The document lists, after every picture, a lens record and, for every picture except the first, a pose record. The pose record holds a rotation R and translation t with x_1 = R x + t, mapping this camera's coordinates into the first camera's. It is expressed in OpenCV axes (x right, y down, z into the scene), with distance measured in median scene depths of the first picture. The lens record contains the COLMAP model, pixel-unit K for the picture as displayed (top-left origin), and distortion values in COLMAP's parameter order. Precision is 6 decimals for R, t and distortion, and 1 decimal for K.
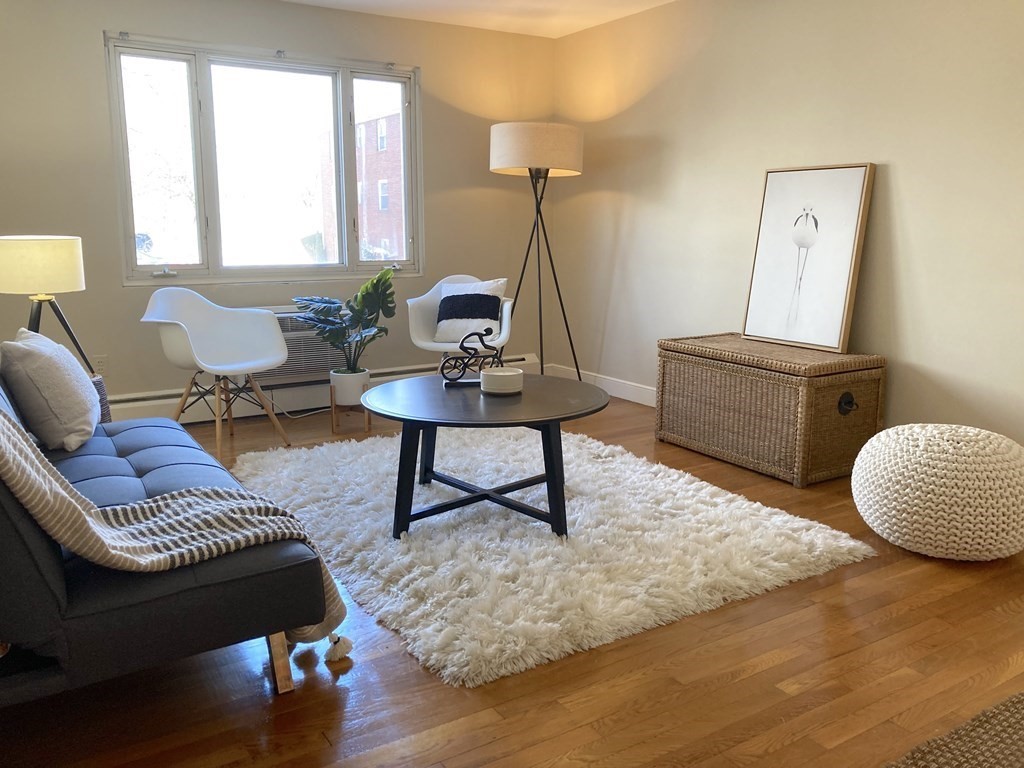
lens RADIAL K [[836.0, 0, 506.9], [0, 836.0, 380.6], [0, 0, 1]] dist [0.026515, -0.028592]
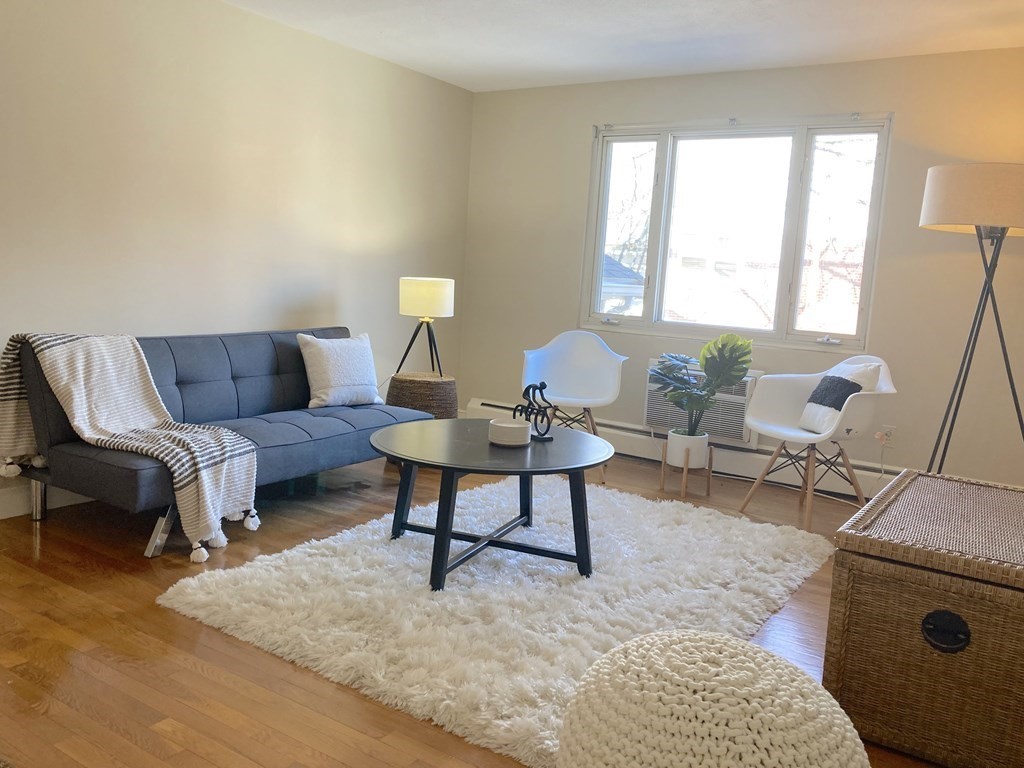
lens RADIAL K [[836.0, 0, 509.7], [0, 836.0, 376.9], [0, 0, 1]] dist [0.026515, -0.028592]
pose [[0.415300, 0.139022, -0.898999, 0.652288], [-0.224164, 0.973419, 0.046976, -0.082319], [0.881633, 0.182014, 0.435424, 0.417141]]
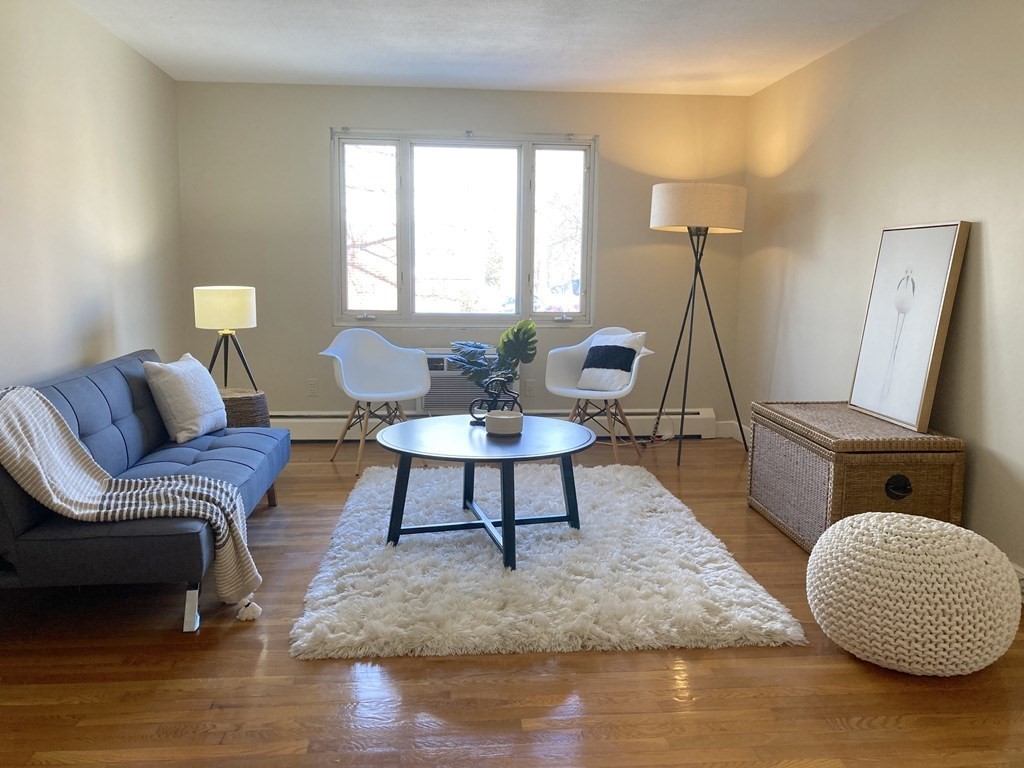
lens RADIAL K [[836.0, 0, 510.4], [0, 836.0, 394.6], [0, 0, 1]] dist [0.026515, -0.028592]
pose [[0.890345, 0.075970, -0.448904, 0.373619], [-0.093151, 0.995519, -0.016277, -0.015670], [0.445655, 0.056308, 0.893432, 0.004551]]
